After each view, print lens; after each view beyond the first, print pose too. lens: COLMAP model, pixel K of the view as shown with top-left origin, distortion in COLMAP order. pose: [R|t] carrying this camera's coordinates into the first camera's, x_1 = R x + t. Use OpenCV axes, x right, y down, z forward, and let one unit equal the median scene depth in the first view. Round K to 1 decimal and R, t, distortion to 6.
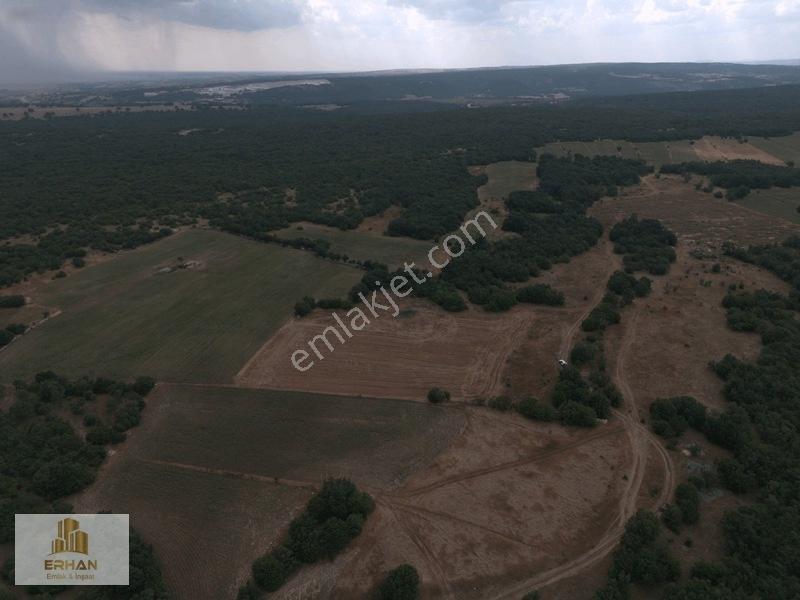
lens RADIAL K [[561.2, 0, 400.4], [0, 561.2, 299.7], [0, 0, 1]] dist [0.053430, -0.034958]
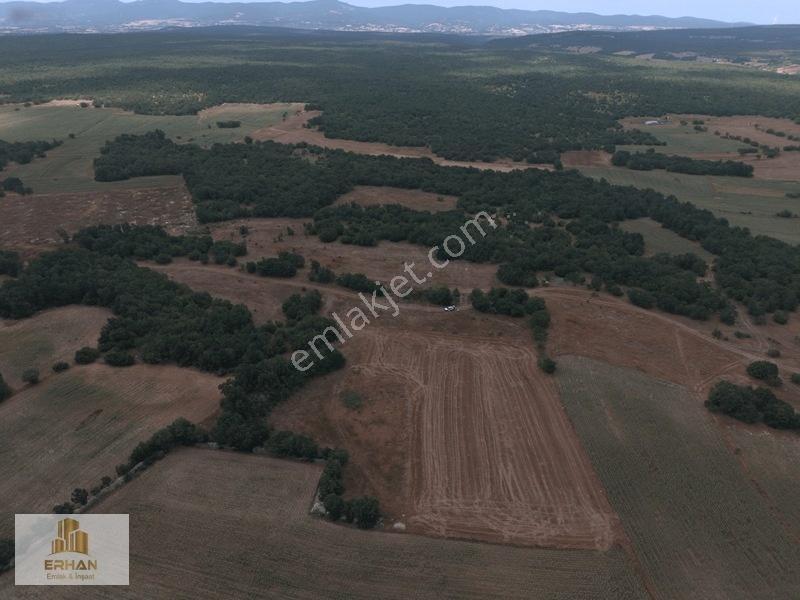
lens RADIAL K [[561.2, 0, 399.9], [0, 561.2, 302.9], [0, 0, 1]] dist [0.053430, -0.034958]
pose [[-0.157152, -0.430364, 0.888870, -0.476835], [0.374978, 0.806648, 0.456850, -0.311030], [-0.913616, 0.405101, 0.034611, 0.728257]]
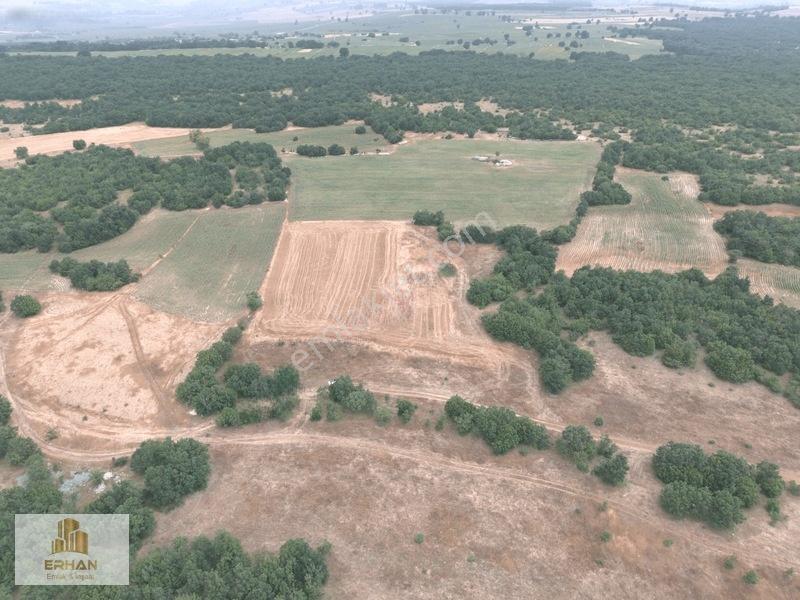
lens RADIAL K [[561.2, 0, 397.3], [0, 561.2, 301.2], [0, 0, 1]] dist [0.053430, -0.034958]
pose [[0.181884, 0.500518, -0.846404, 0.591034], [-0.376350, 0.830656, 0.410331, -0.204778], [0.908449, 0.243912, 0.339453, 0.558675]]
